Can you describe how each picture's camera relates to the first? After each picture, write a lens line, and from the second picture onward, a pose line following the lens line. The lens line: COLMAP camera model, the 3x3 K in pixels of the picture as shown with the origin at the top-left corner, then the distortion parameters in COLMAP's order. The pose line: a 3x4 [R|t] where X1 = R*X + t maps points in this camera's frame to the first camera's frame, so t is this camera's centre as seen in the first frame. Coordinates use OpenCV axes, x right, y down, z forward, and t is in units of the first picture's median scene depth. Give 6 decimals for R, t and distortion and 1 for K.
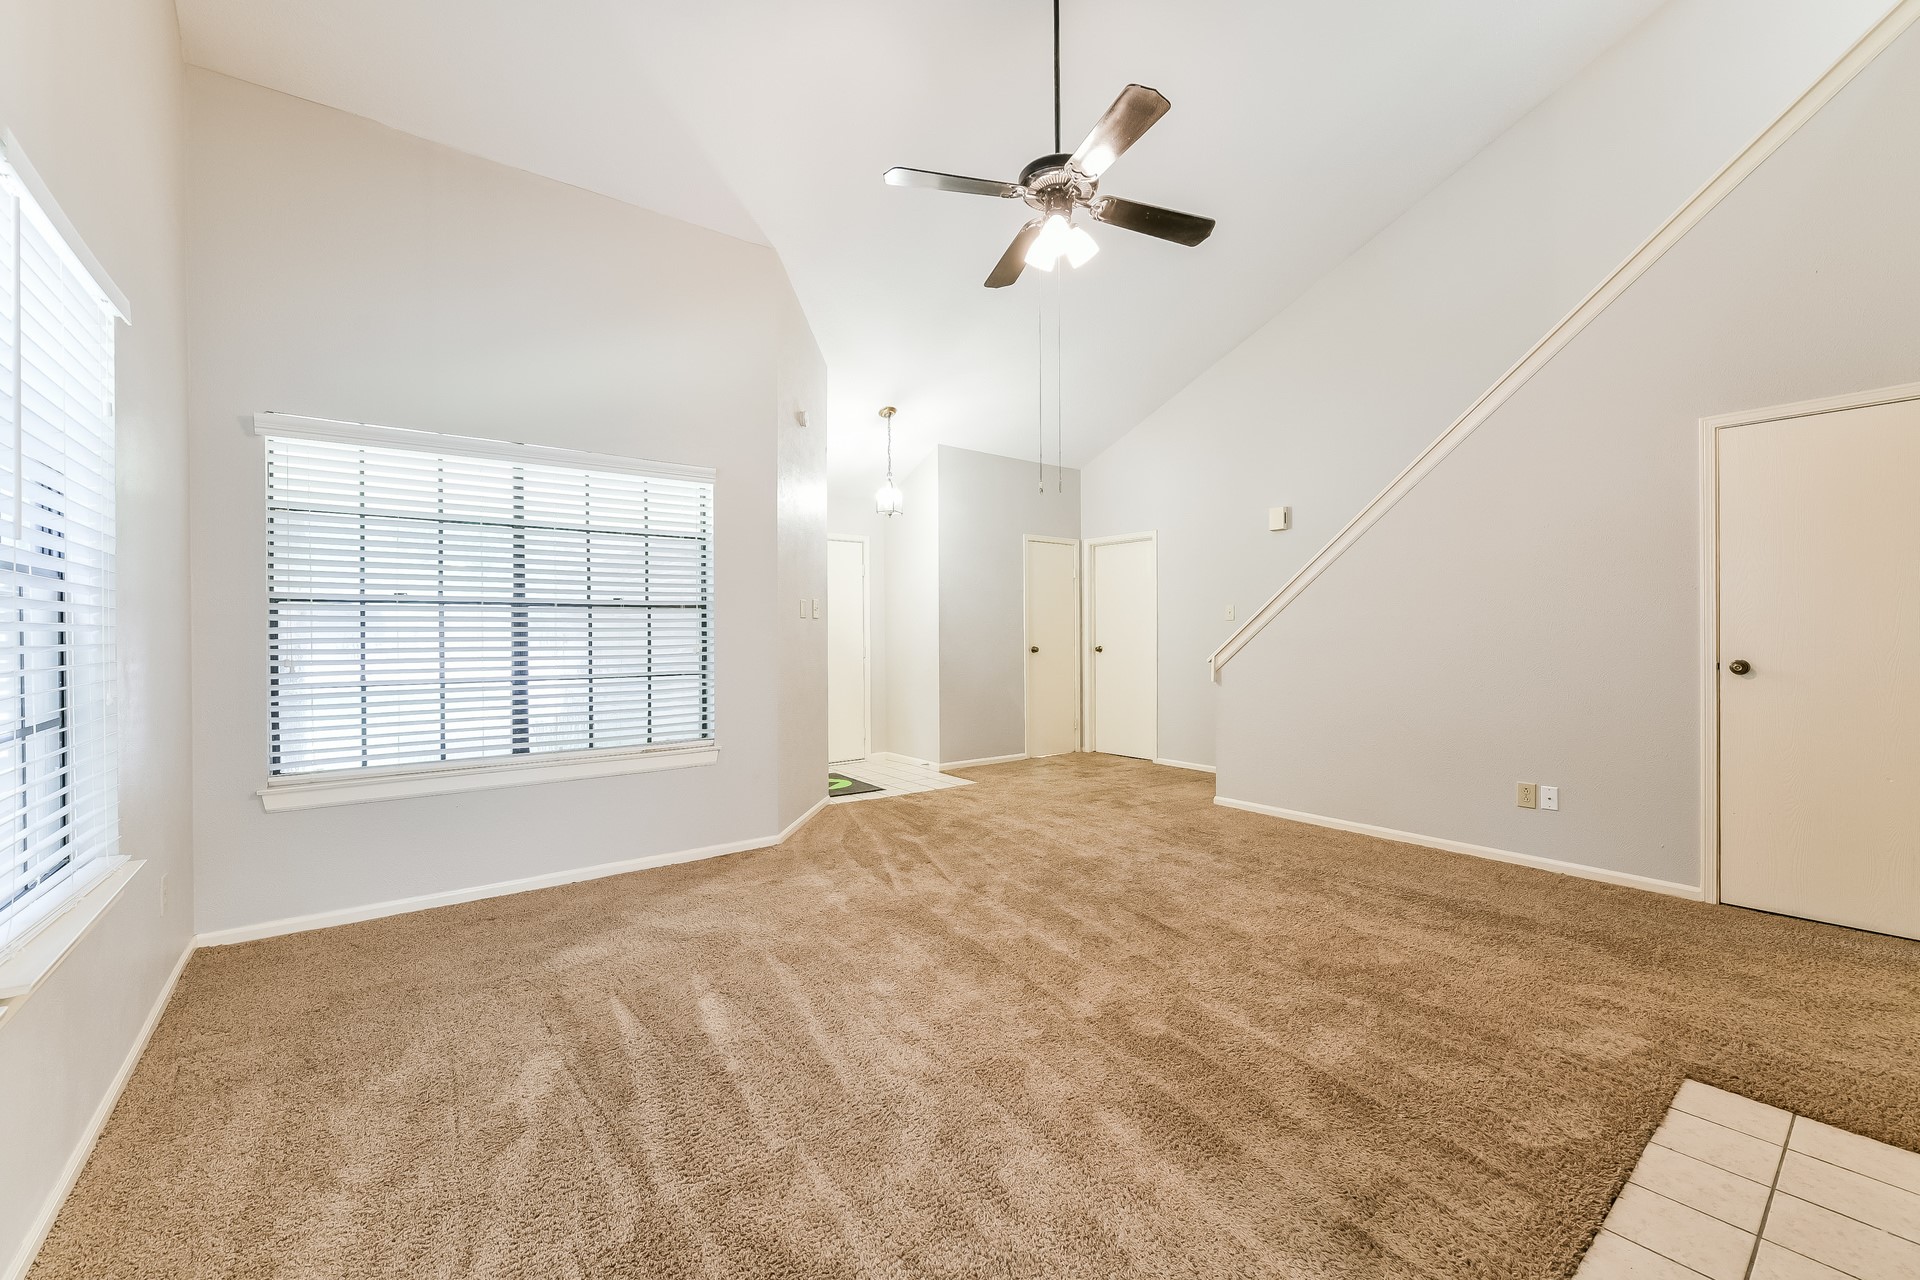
lens RADIAL K [[767.8, 0, 959.9], [0, 767.8, 639.3], [0, 0, 1]] dist [-0.001415, -0.000459]
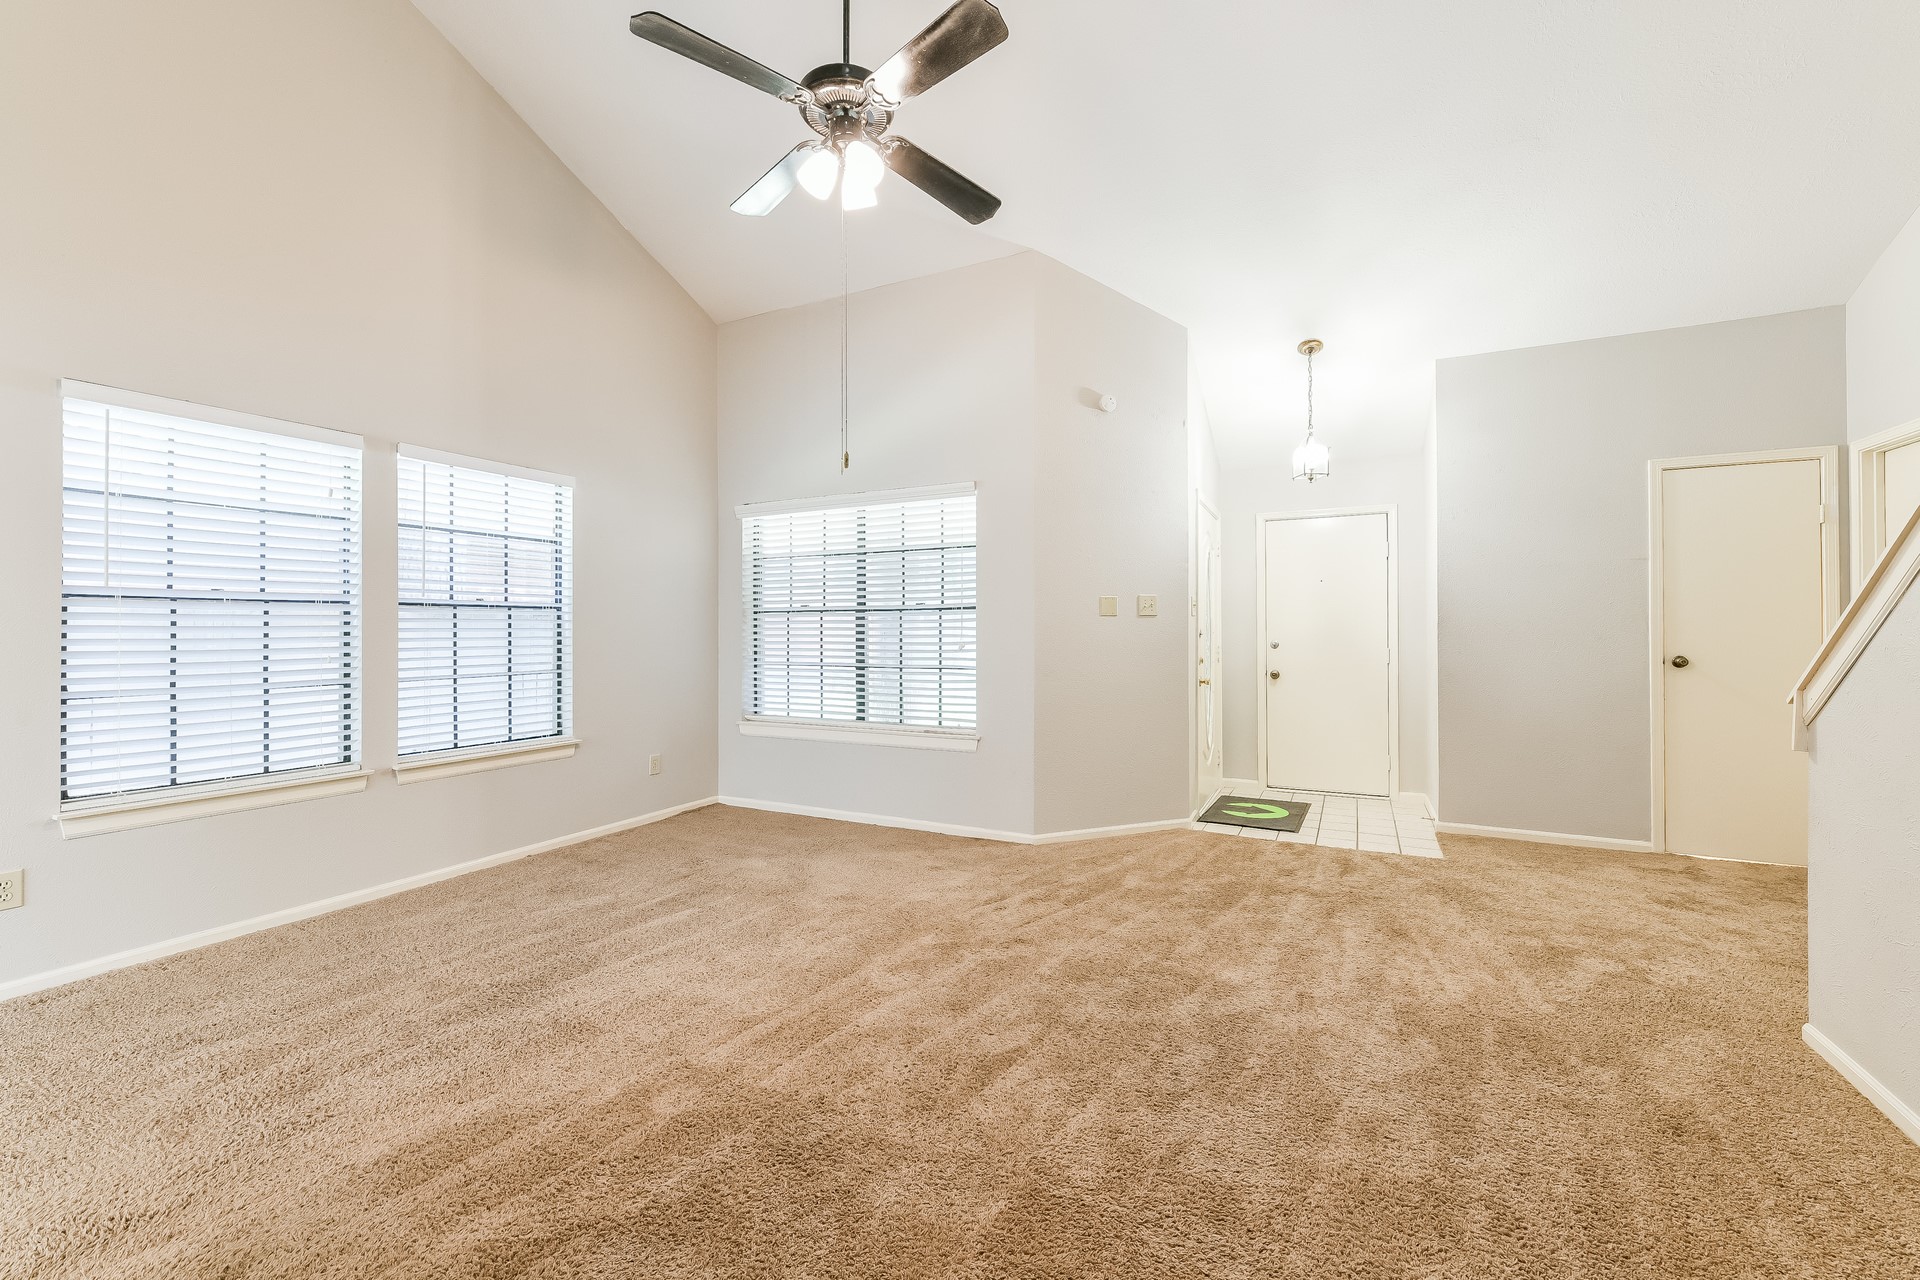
lens RADIAL K [[767.8, 0, 978.5], [0, 767.8, 629.8], [0, 0, 1]] dist [-0.001415, -0.000459]
pose [[0.440689, 0.001659, -0.897658, 0.731318], [-0.007000, 0.999974, -0.001588, -0.010804], [0.897633, 0.006983, 0.440689, 0.583176]]
